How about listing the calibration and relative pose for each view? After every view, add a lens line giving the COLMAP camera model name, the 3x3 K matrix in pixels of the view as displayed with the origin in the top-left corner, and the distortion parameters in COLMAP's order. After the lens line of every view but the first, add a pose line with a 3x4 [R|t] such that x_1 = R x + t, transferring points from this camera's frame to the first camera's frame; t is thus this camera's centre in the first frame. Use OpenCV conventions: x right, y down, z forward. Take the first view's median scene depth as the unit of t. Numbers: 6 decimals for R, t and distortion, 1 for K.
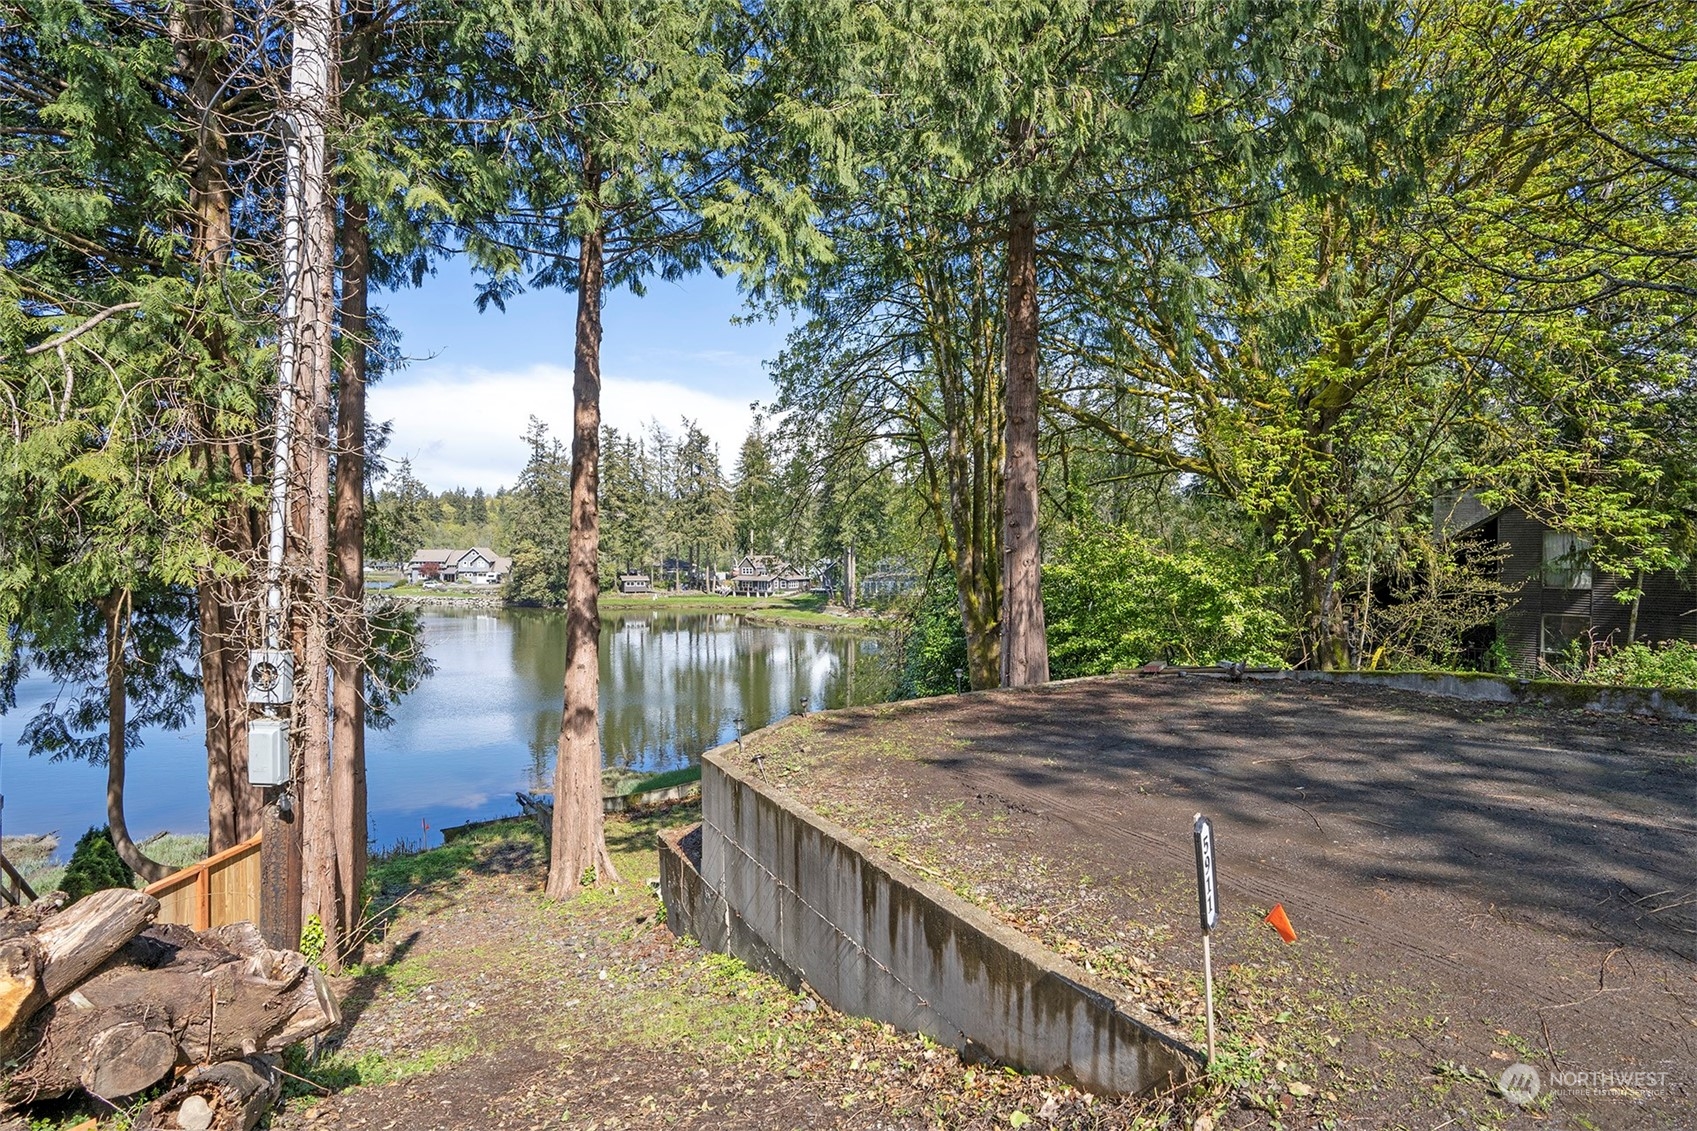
lens RADIAL K [[797.6, 0, 848.5], [0, 797.6, 565.5], [0, 0, 1]] dist [-0.077958, 0.035689]
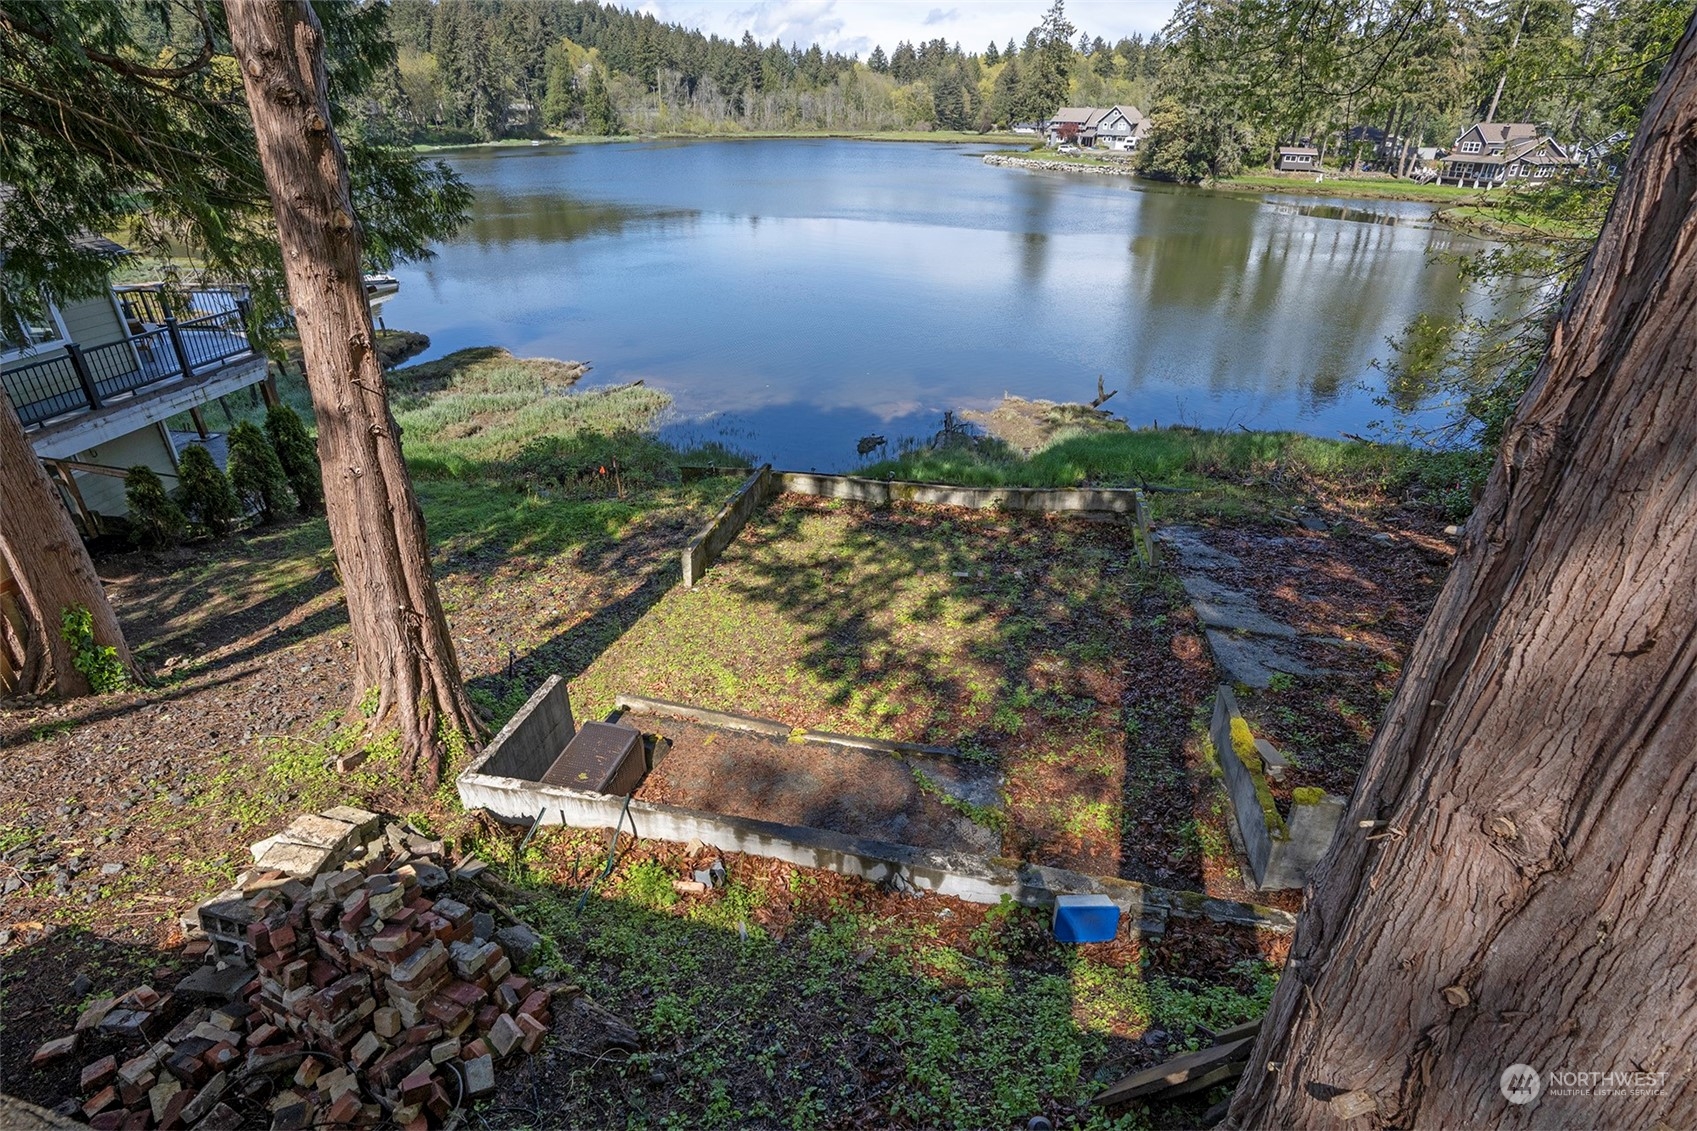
lens RADIAL K [[815.5, 0, 841.6], [0, 815.5, 531.9], [0, 0, 1]] dist [-0.075458, 0.031955]
pose [[0.715691, 0.323617, -0.618917, 0.128237], [-0.010396, 0.891009, 0.453866, 0.020574], [0.698340, -0.318394, 0.641052, 0.549970]]
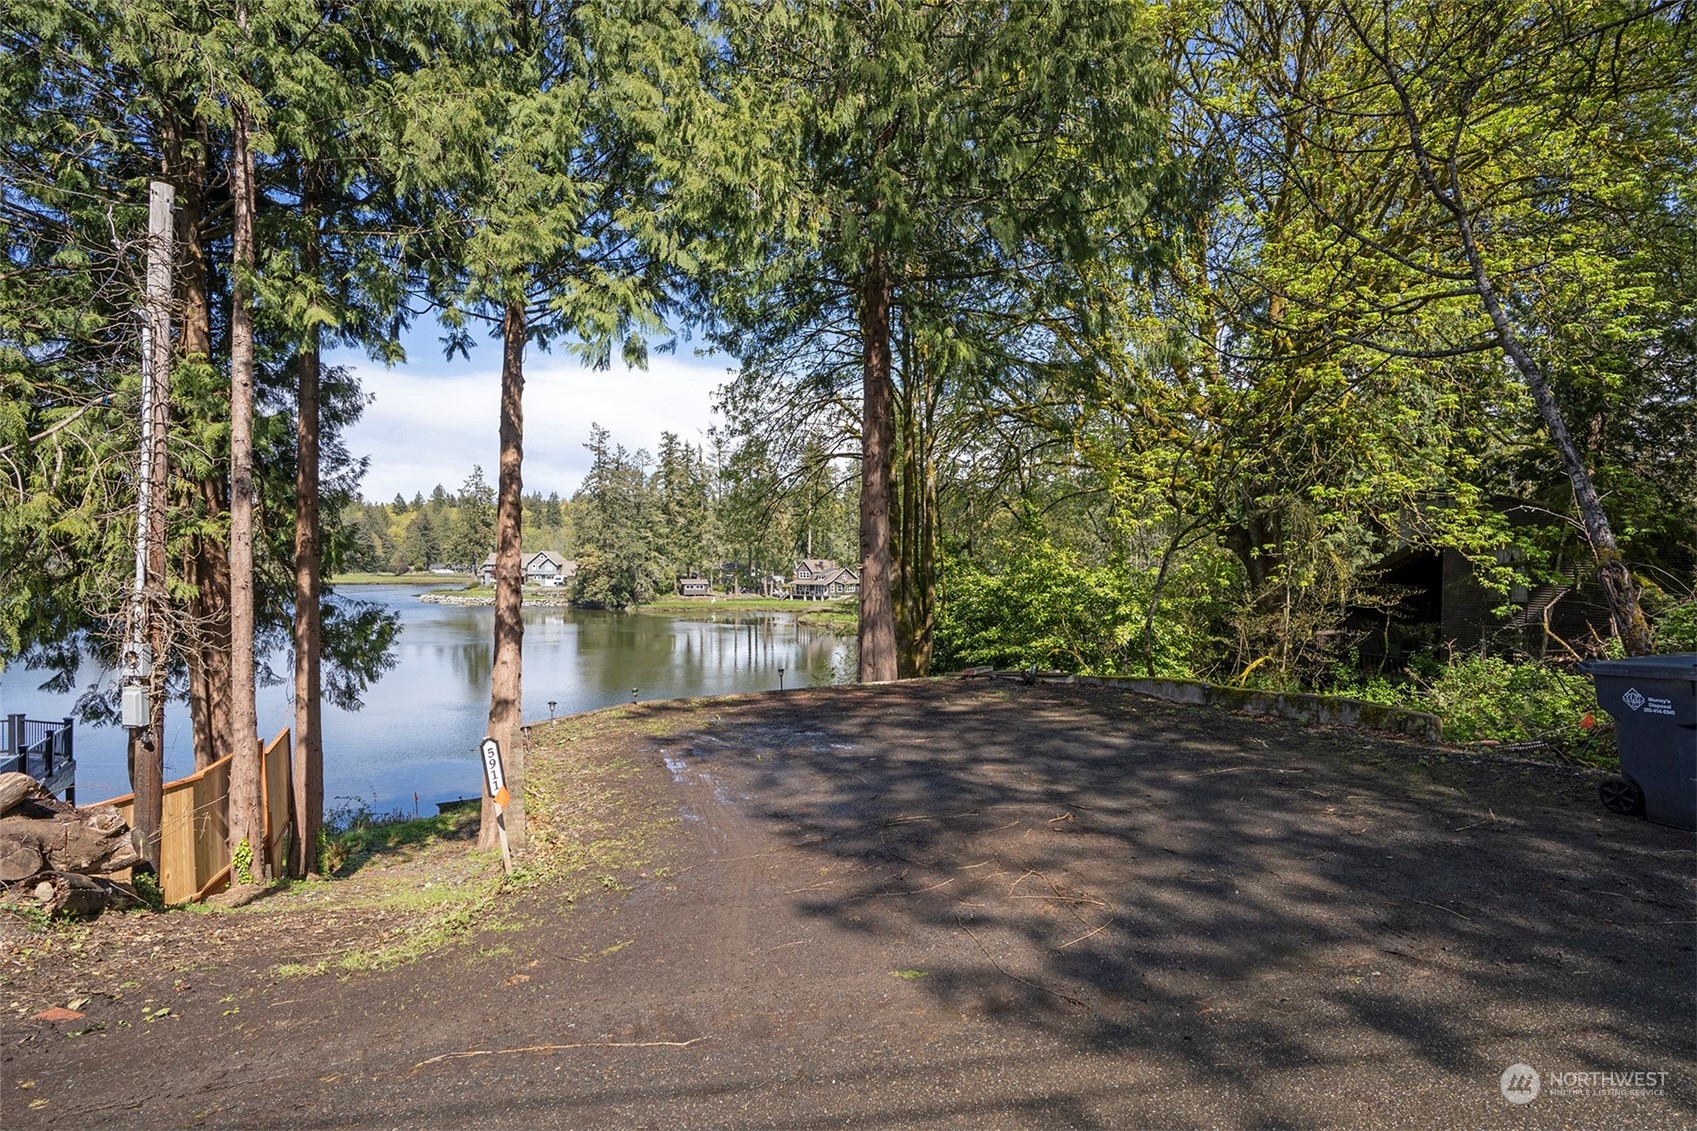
lens RADIAL K [[806.0, 0, 834.9], [0, 806.0, 579.0], [0, 0, 1]] dist [-0.053787, 0.029748]
pose [[0.994485, 0.005161, -0.104751, 0.181804], [-0.003854, 0.999912, 0.012682, -0.010707], [0.104807, -0.012209, 0.994418, -0.100867]]
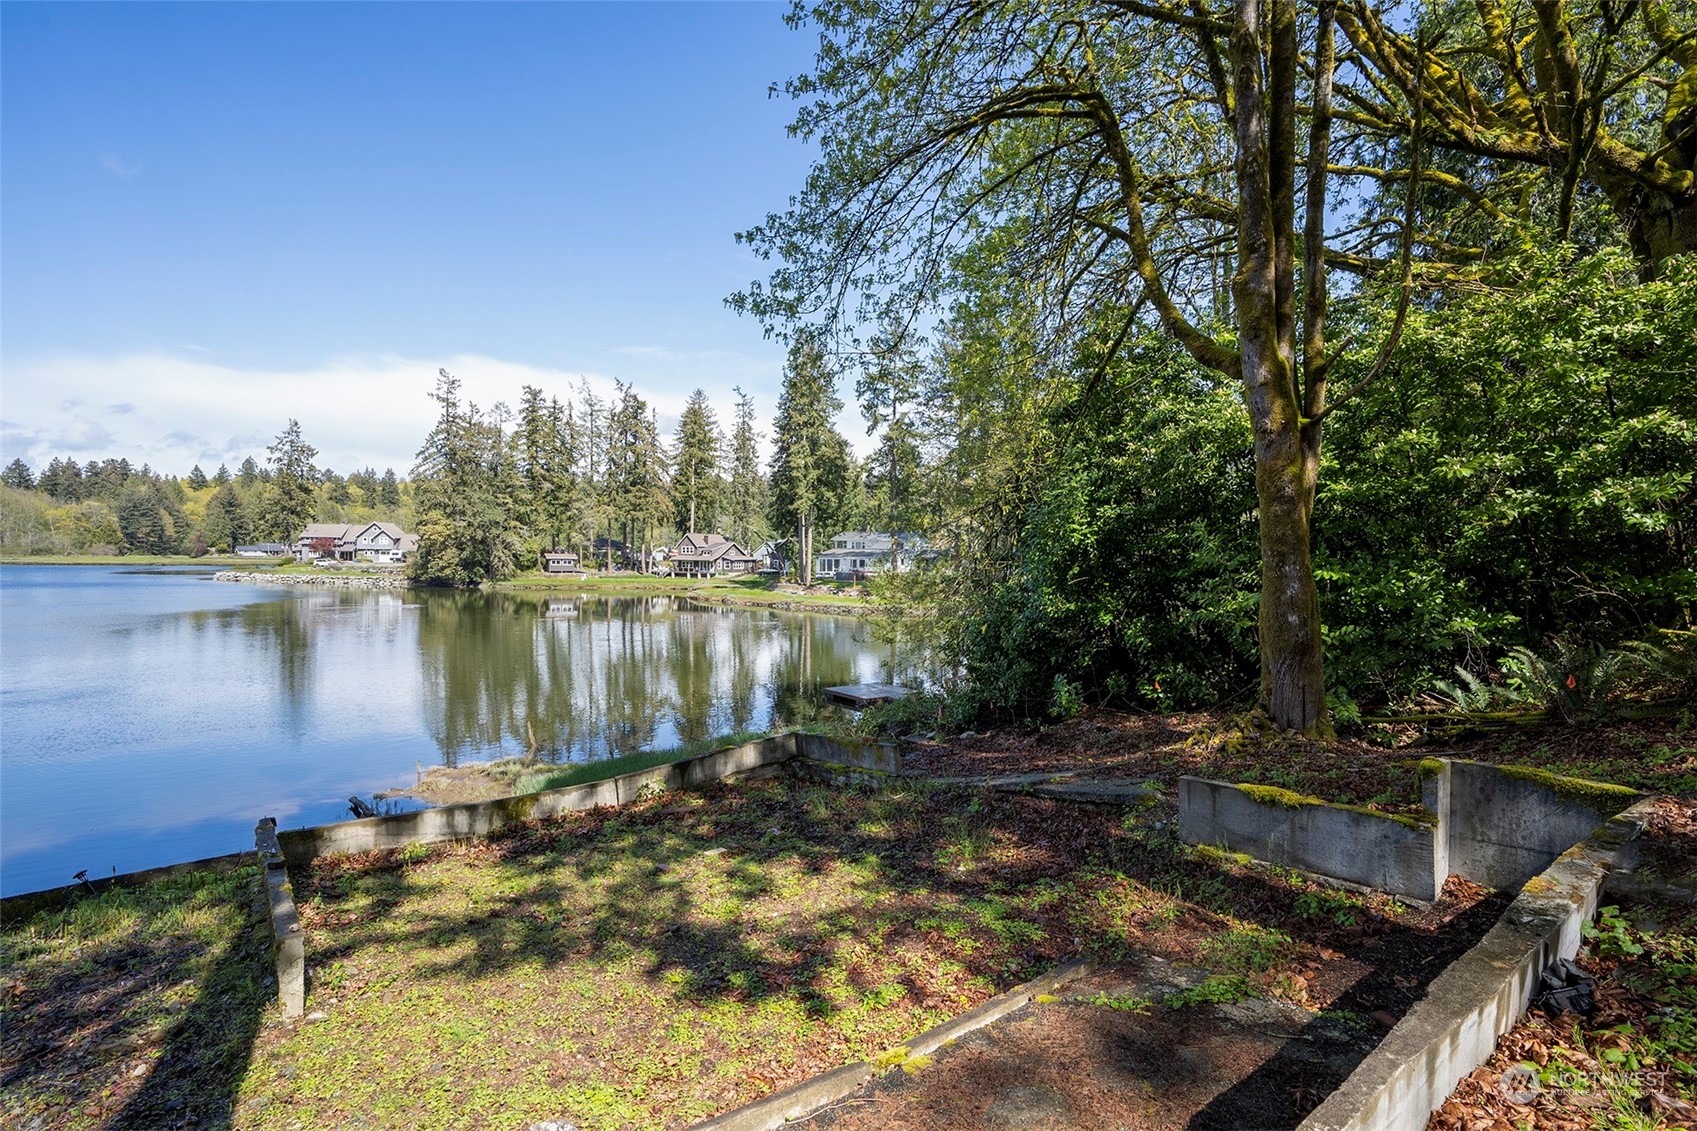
lens RADIAL K [[809.1, 0, 868.2], [0, 809.1, 571.0], [0, 0, 1]] dist [-0.065088, 0.026995]
pose [[0.994972, 0.007418, 0.099874, -0.126730], [-0.008823, 0.999868, 0.013634, 0.161432], [-0.099760, -0.014447, 0.994907, 0.557428]]
